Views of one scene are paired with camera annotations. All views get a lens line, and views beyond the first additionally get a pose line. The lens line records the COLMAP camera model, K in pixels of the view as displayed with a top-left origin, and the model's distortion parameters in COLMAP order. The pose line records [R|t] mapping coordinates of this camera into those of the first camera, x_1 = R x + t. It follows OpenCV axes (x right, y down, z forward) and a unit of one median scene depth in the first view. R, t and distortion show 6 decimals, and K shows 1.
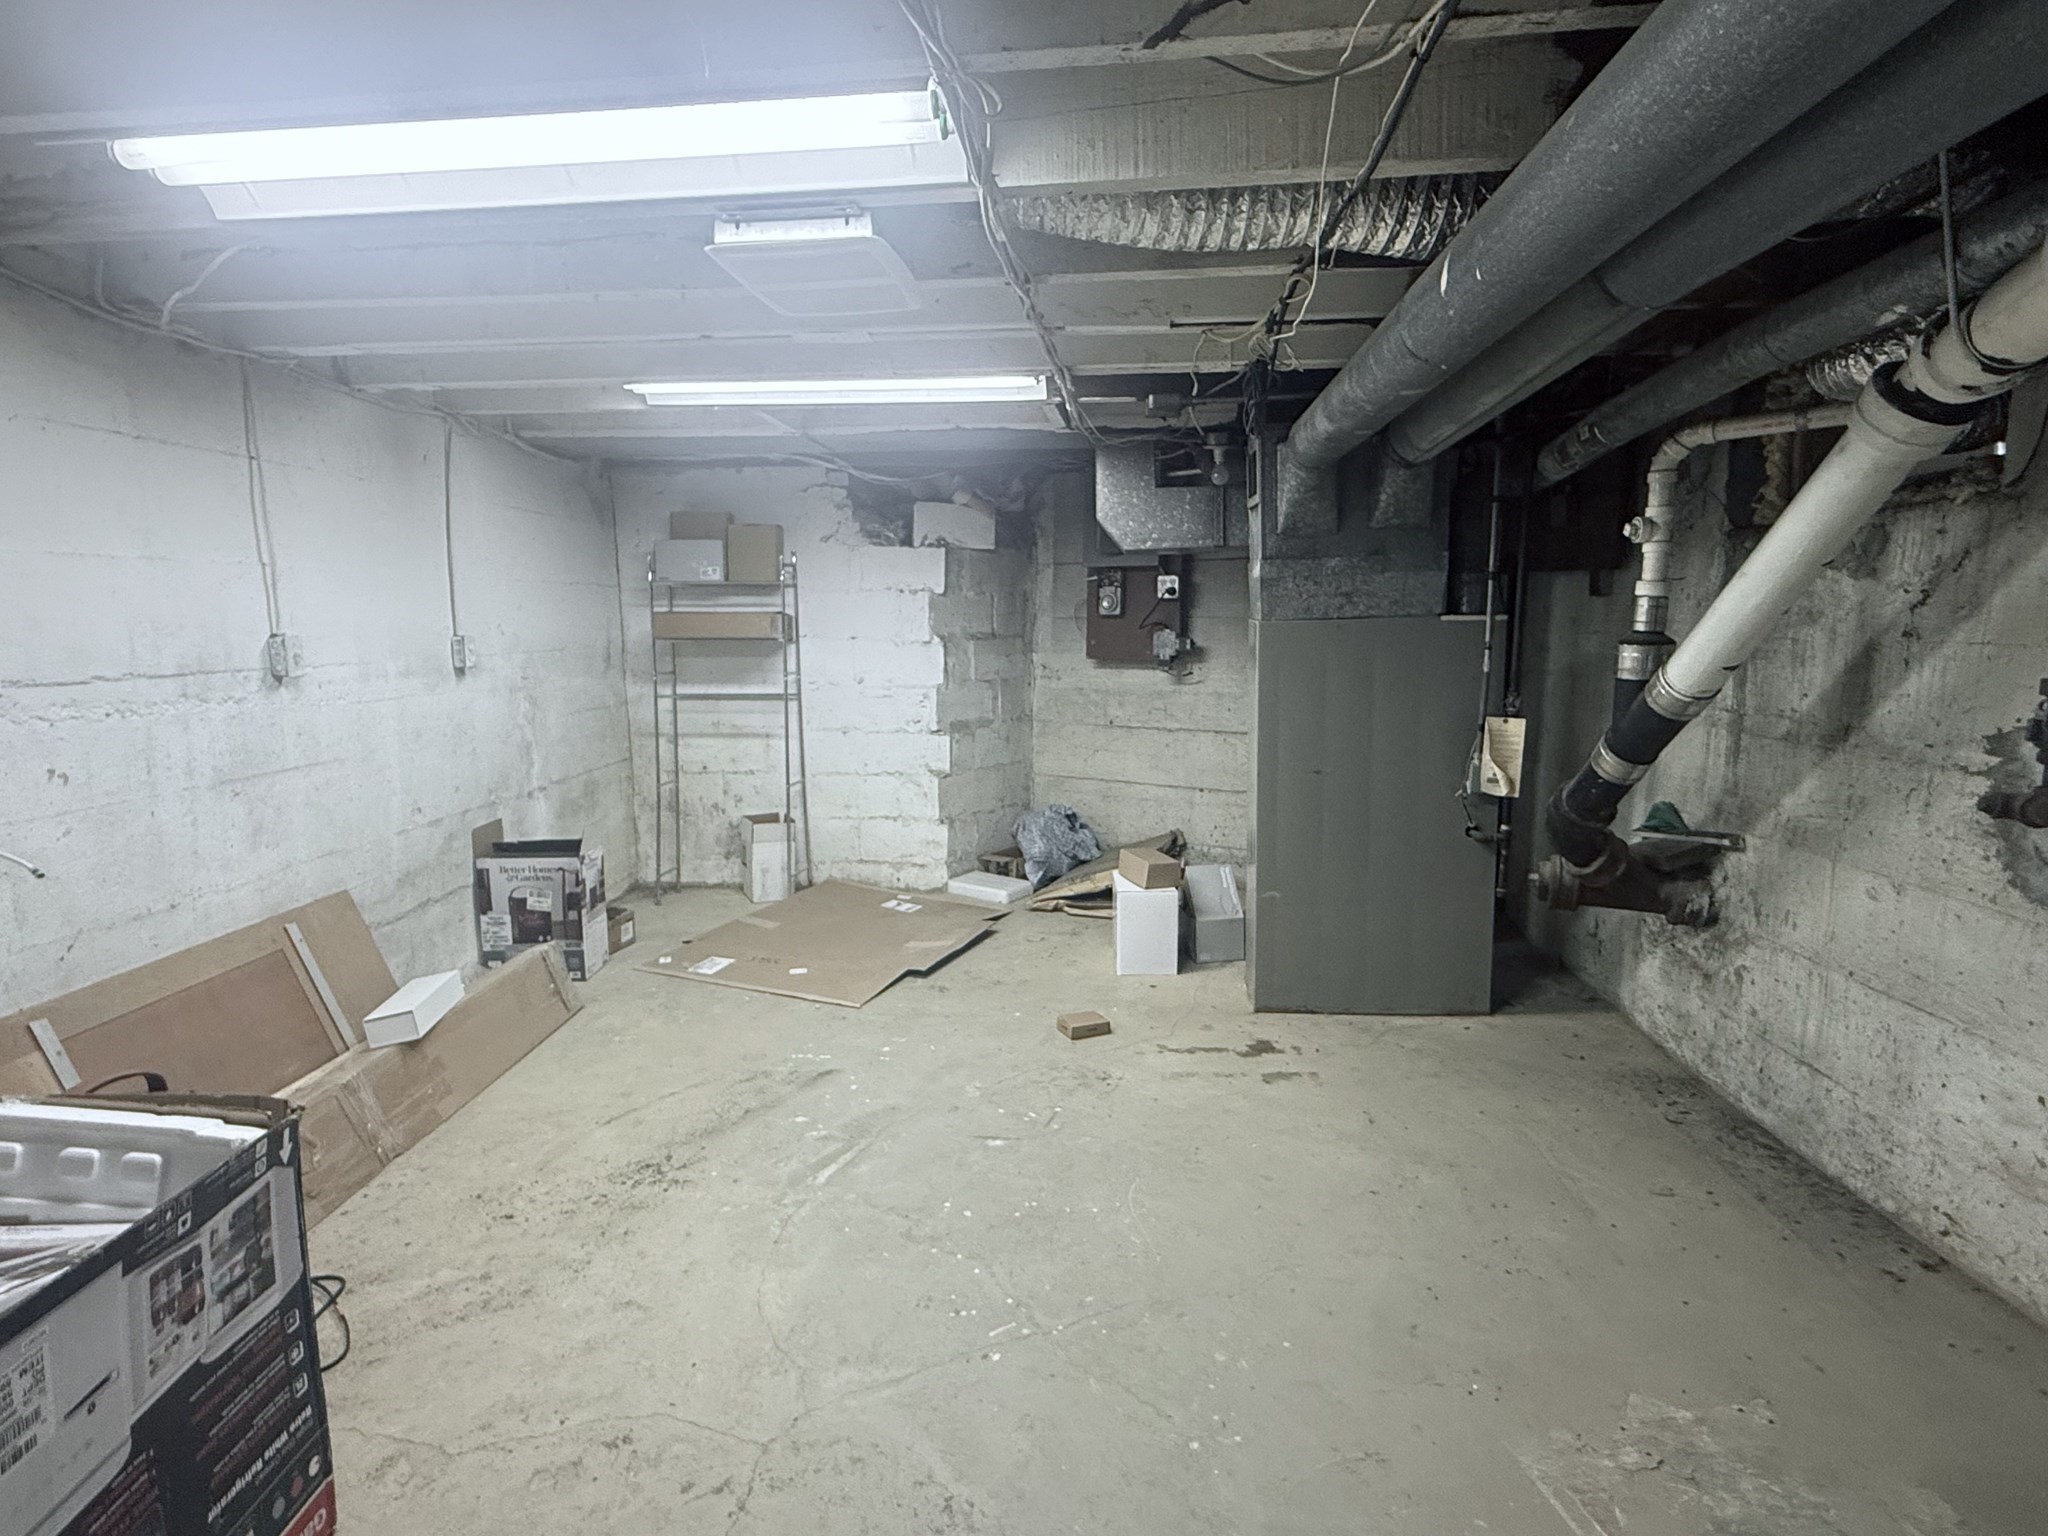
lens RADIAL K [[1080.1, 0, 1019.0], [0, 1080.1, 761.8], [0, 0, 1]] dist [-0.002329, -0.000850]
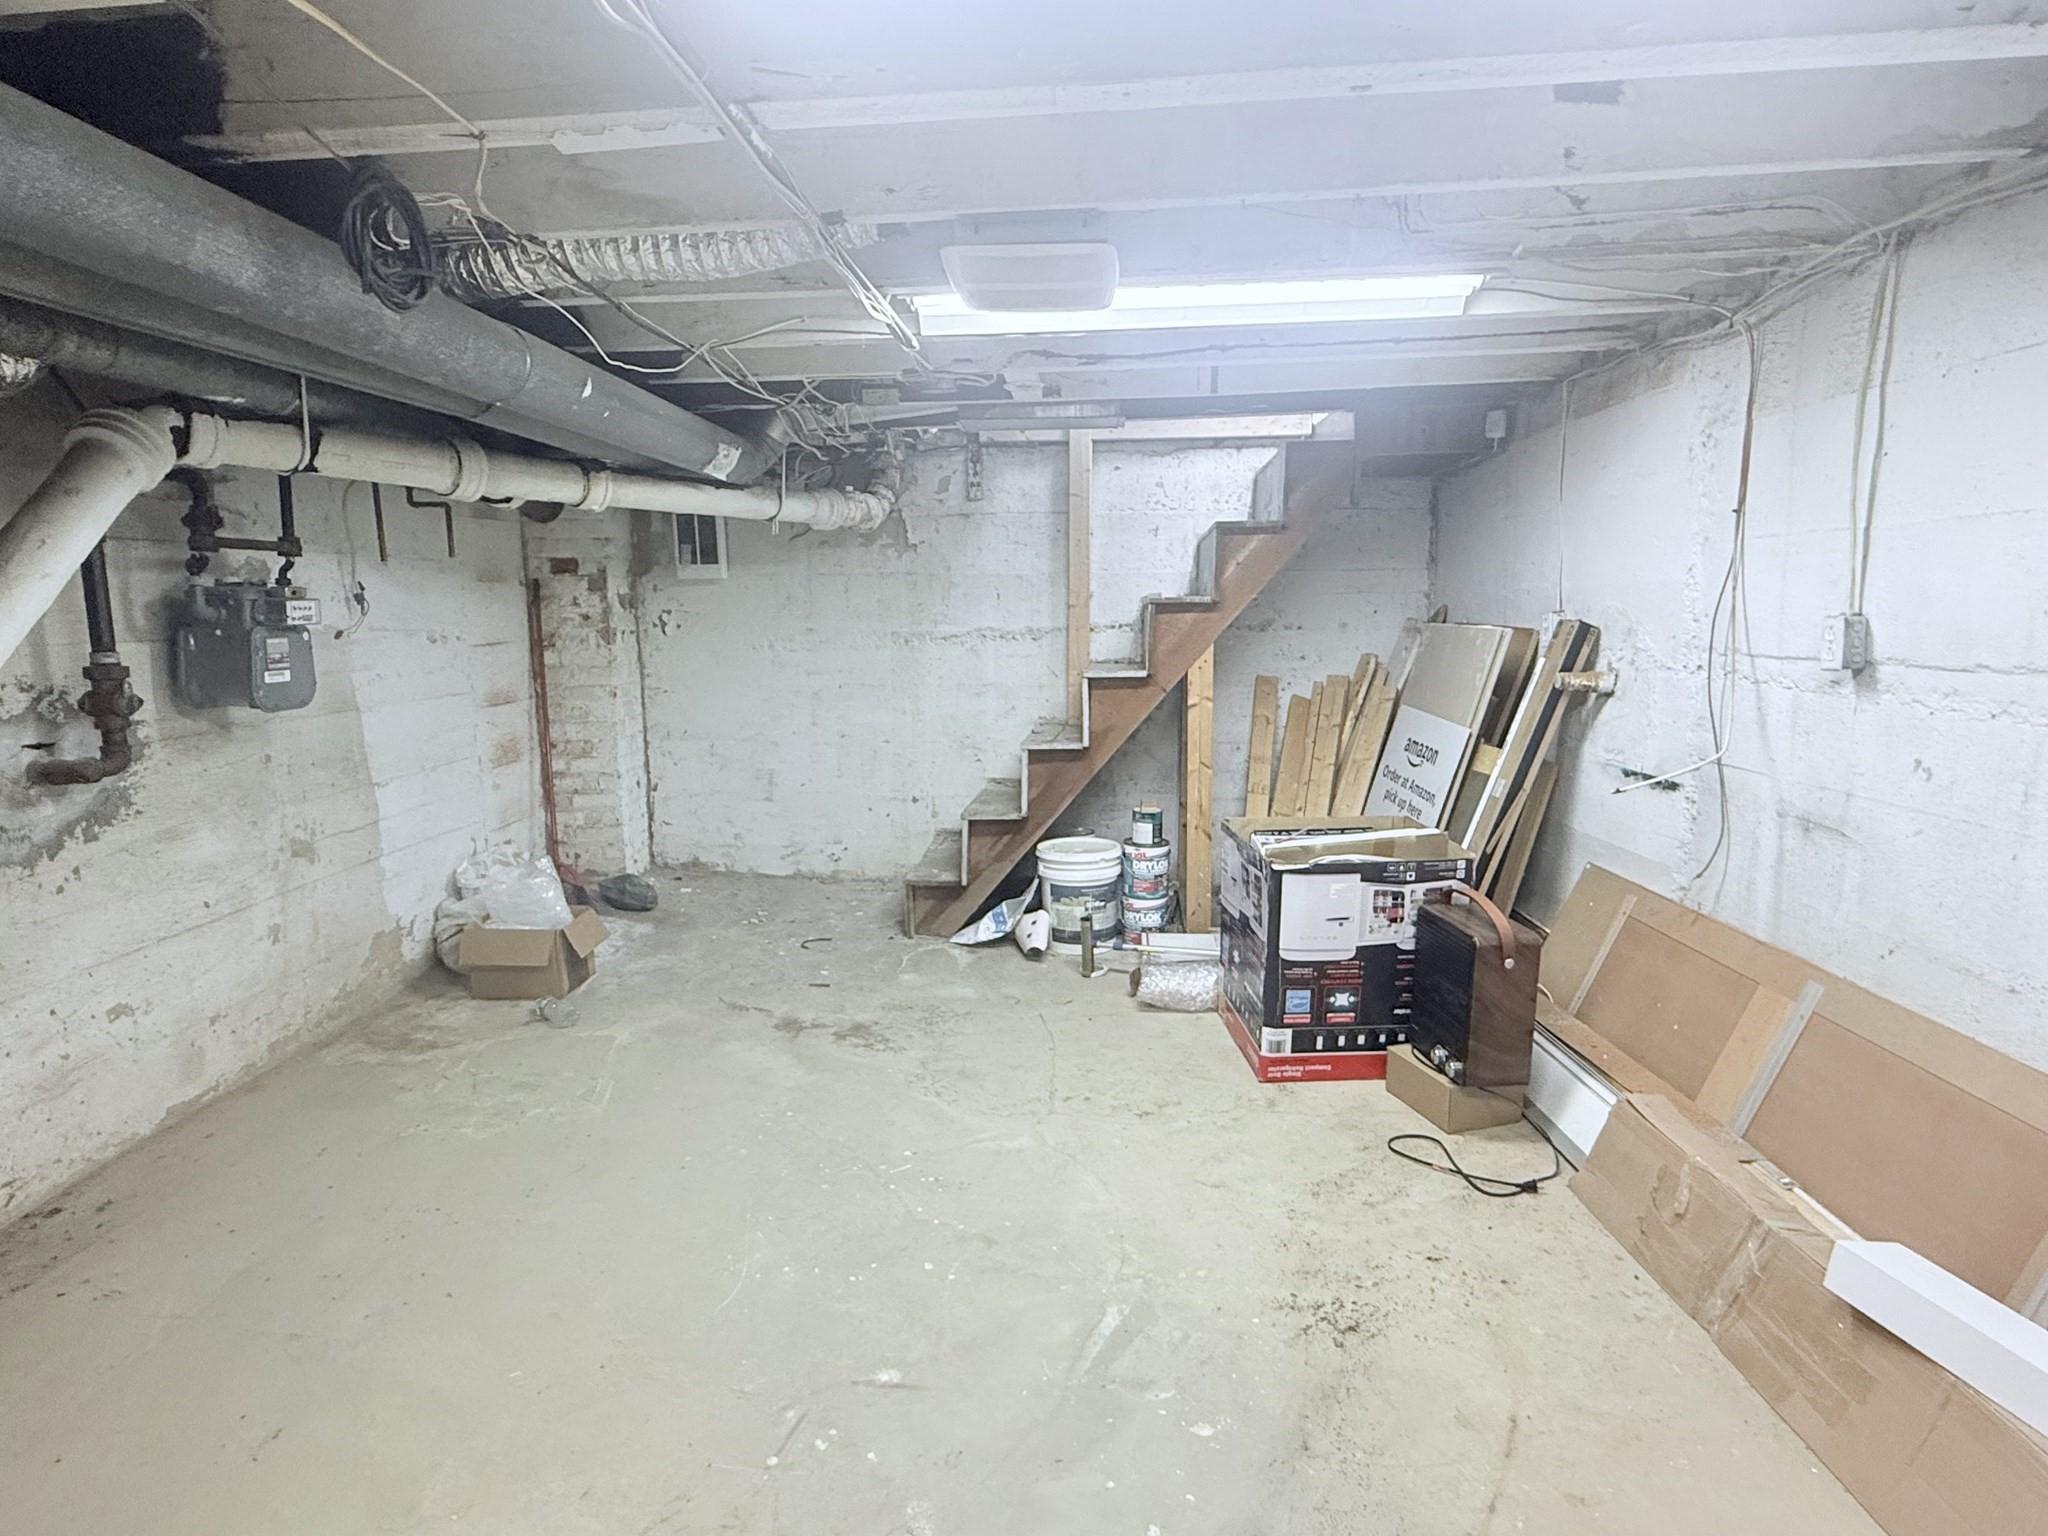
lens RADIAL K [[1080.1, 0, 1021.7], [0, 1080.1, 766.2], [0, 0, 1]] dist [-0.002329, -0.000850]
pose [[-0.999005, 0.021080, -0.039296, -0.102175], [0.009326, 0.960494, 0.278143, -0.245668], [0.043606, 0.277500, -0.959736, 1.820750]]
